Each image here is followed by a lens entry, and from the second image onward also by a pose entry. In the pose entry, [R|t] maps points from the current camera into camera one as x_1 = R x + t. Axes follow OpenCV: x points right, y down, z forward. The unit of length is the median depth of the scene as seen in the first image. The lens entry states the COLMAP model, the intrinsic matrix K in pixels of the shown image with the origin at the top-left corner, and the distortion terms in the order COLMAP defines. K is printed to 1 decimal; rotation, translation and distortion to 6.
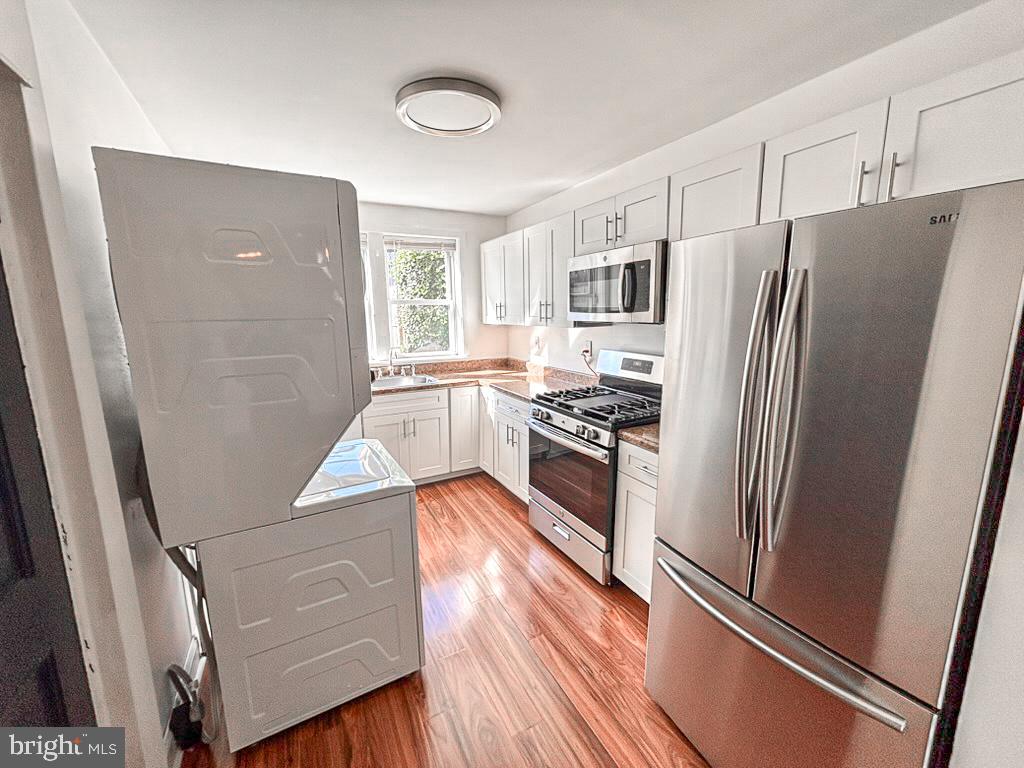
lens RADIAL K [[420.1, 0, 512.0], [0, 420.1, 384.0], [0, 0, 1]] dist [0.007288, -0.000123]
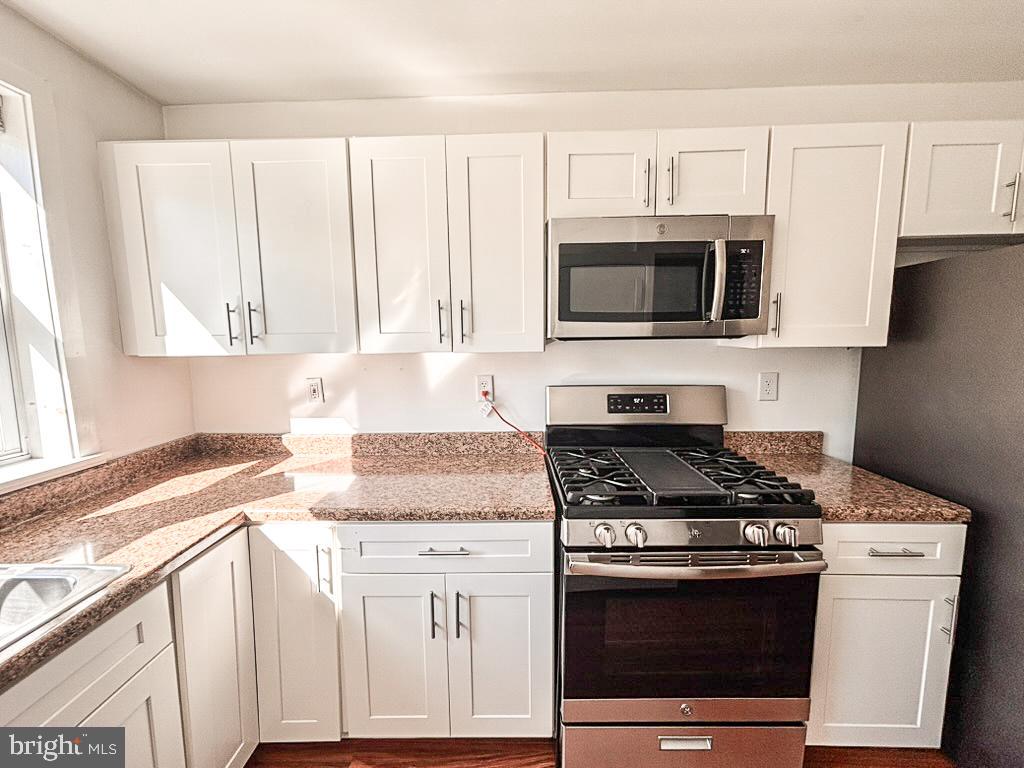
lens RADIAL K [[420.1, 0, 512.0], [0, 420.1, 384.0], [0, 0, 1]] dist [0.007288, -0.000123]
pose [[0.485306, -0.100784, 0.868516, -0.308952], [0.159027, 0.986941, 0.025666, -0.102580], [-0.859761, 0.125662, 0.494995, 0.706488]]
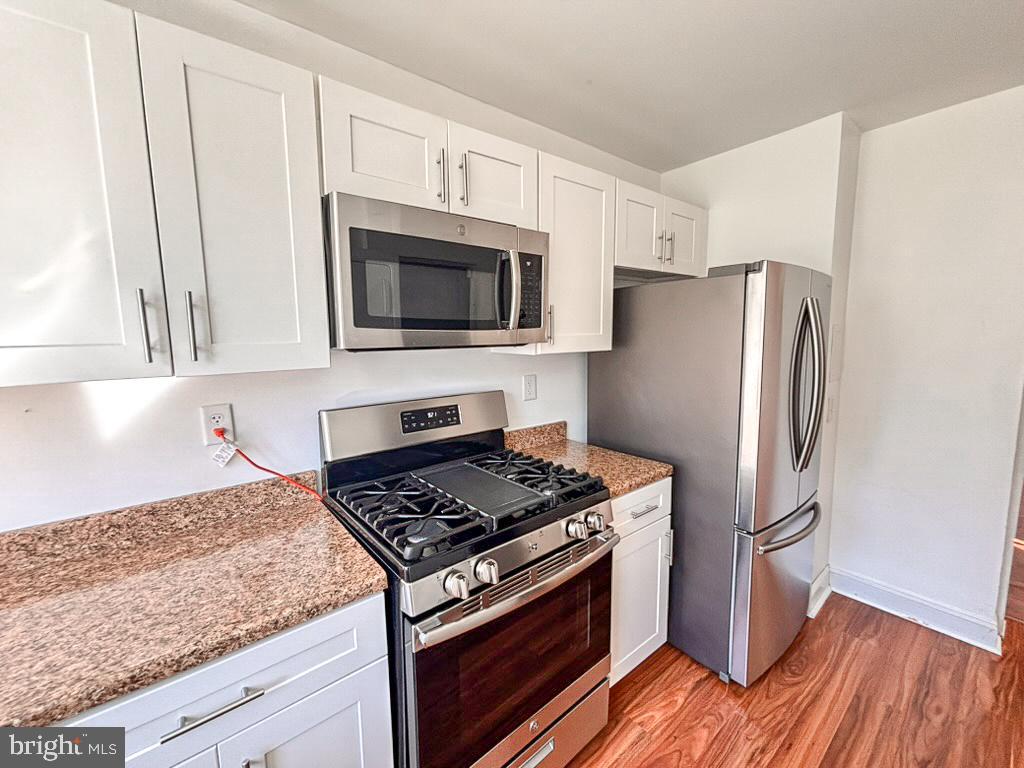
lens RADIAL K [[420.1, 0, 514.4], [0, 420.1, 379.5], [0, 0, 1]] dist [-0.001611, -0.000833]
pose [[-0.201581, -0.103885, 0.973947, -0.253278], [0.179611, 0.973577, 0.141020, -0.134578], [-0.962863, 0.203359, -0.177596, 0.825981]]
